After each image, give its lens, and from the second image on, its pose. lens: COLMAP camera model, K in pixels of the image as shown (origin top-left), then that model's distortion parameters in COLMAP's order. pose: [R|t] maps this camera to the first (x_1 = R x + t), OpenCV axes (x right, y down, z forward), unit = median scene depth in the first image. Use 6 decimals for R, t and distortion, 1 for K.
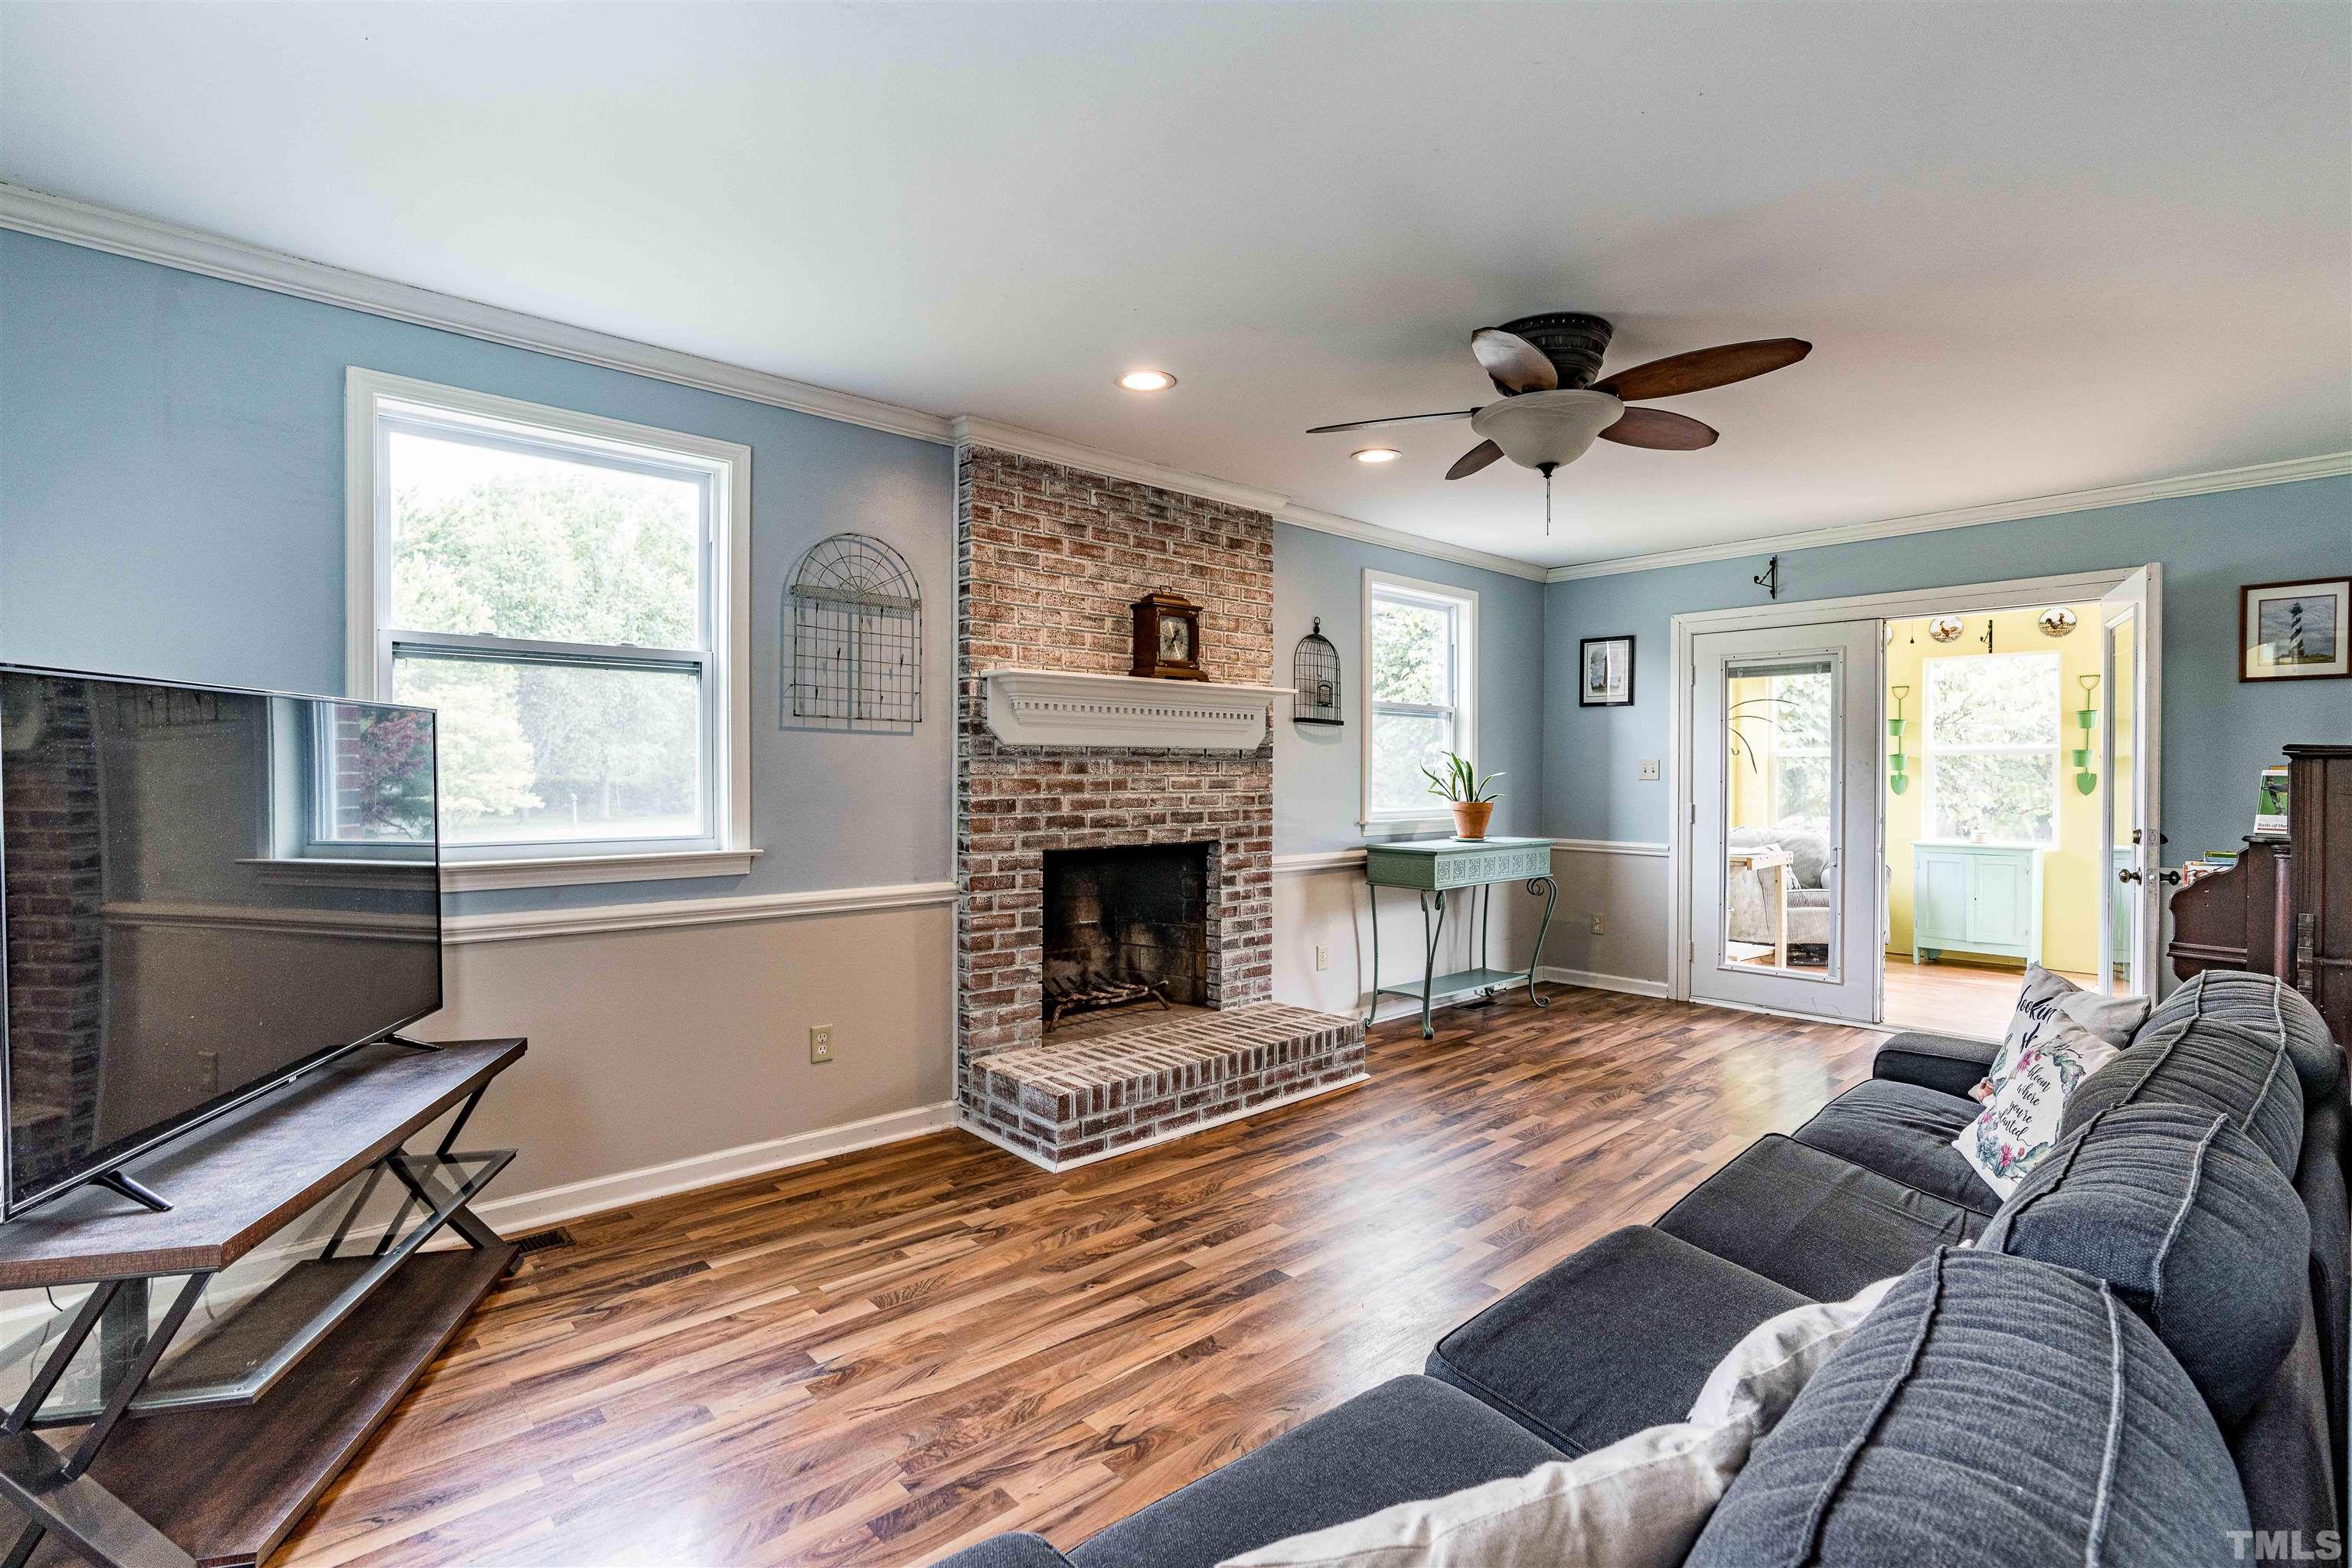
lens RADIAL K [[1080.3, 0, 1170.9], [0, 1080.3, 789.2], [0, 0, 1]] dist [-0.035046, 0.019961]
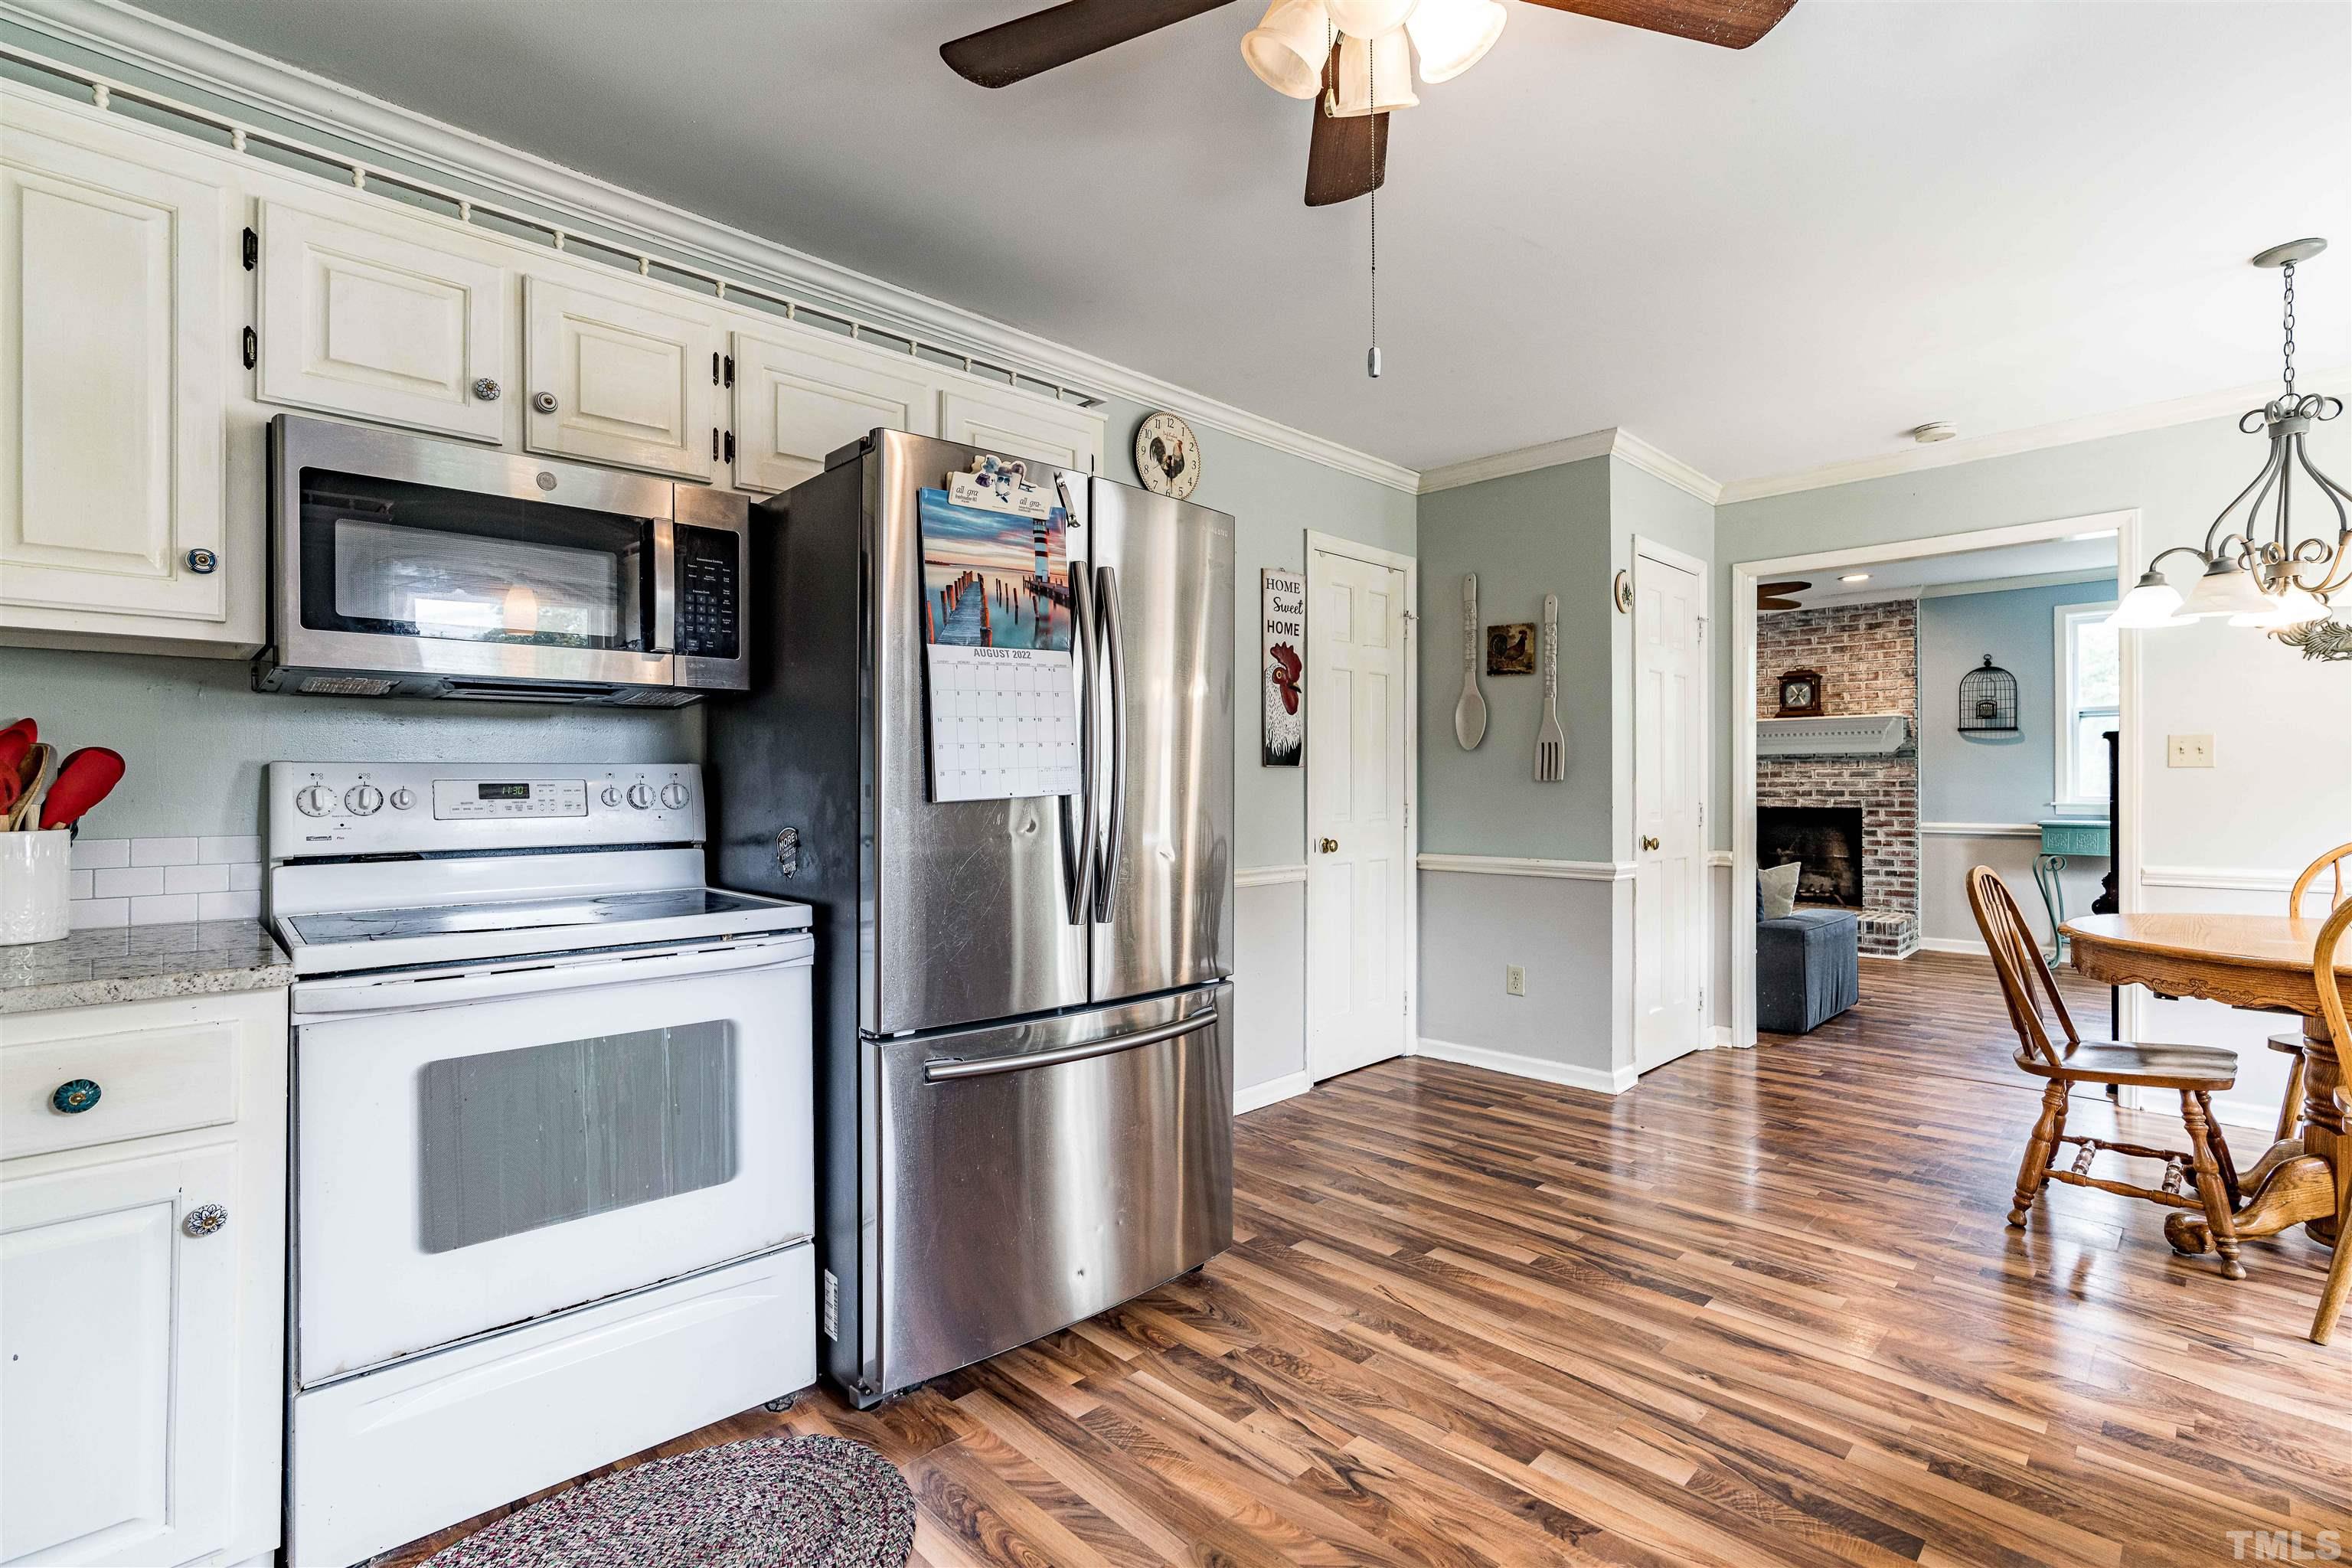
lens RADIAL K [[1080.3, 0, 1183.5], [0, 1080.3, 779.2], [0, 0, 1]] dist [-0.035046, 0.019961]
pose [[0.062114, -0.003568, -0.998063, 1.764545], [-0.009279, 0.999948, -0.004152, 0.021705], [0.998026, 0.009519, 0.062078, -0.149701]]
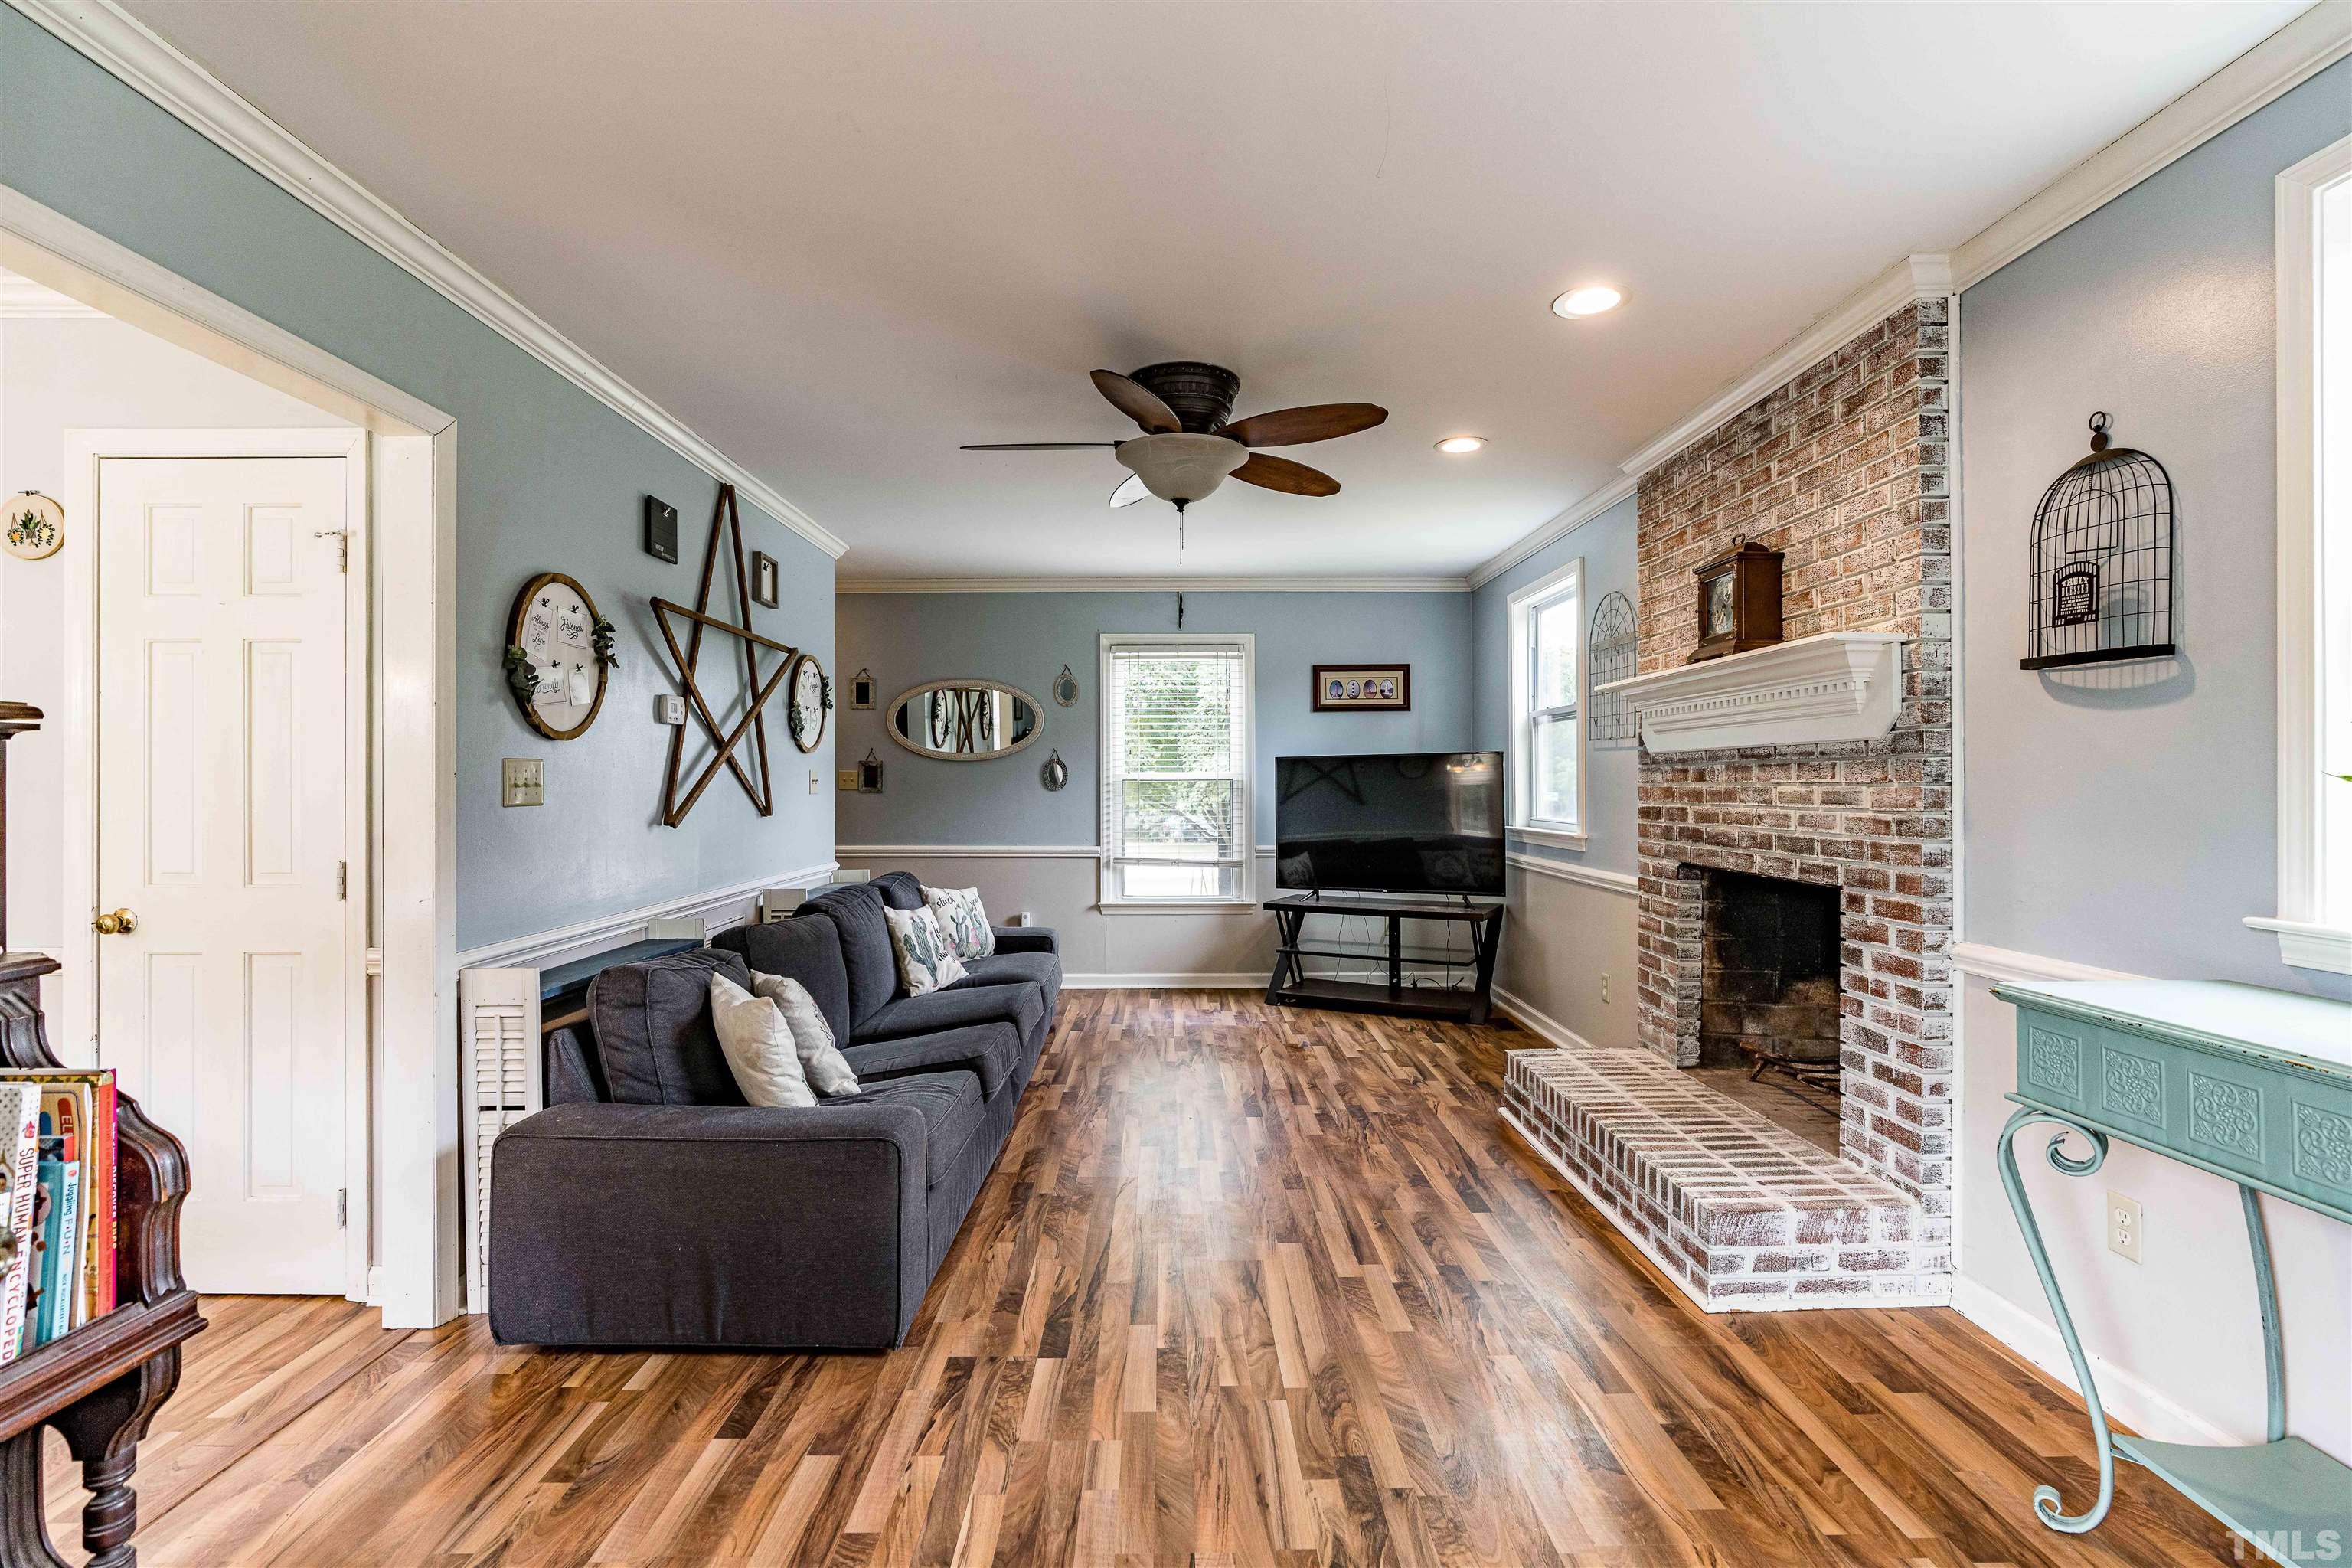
lens RADIAL K [[1080.3, 0, 1174.2], [0, 1080.3, 778.6], [0, 0, 1]] dist [-0.035046, 0.019961]
pose [[-0.662007, -0.003529, -0.749490, 0.841336], [-0.009016, 0.999954, 0.003255, -0.015419], [0.749444, 0.008912, -0.662008, 1.227070]]
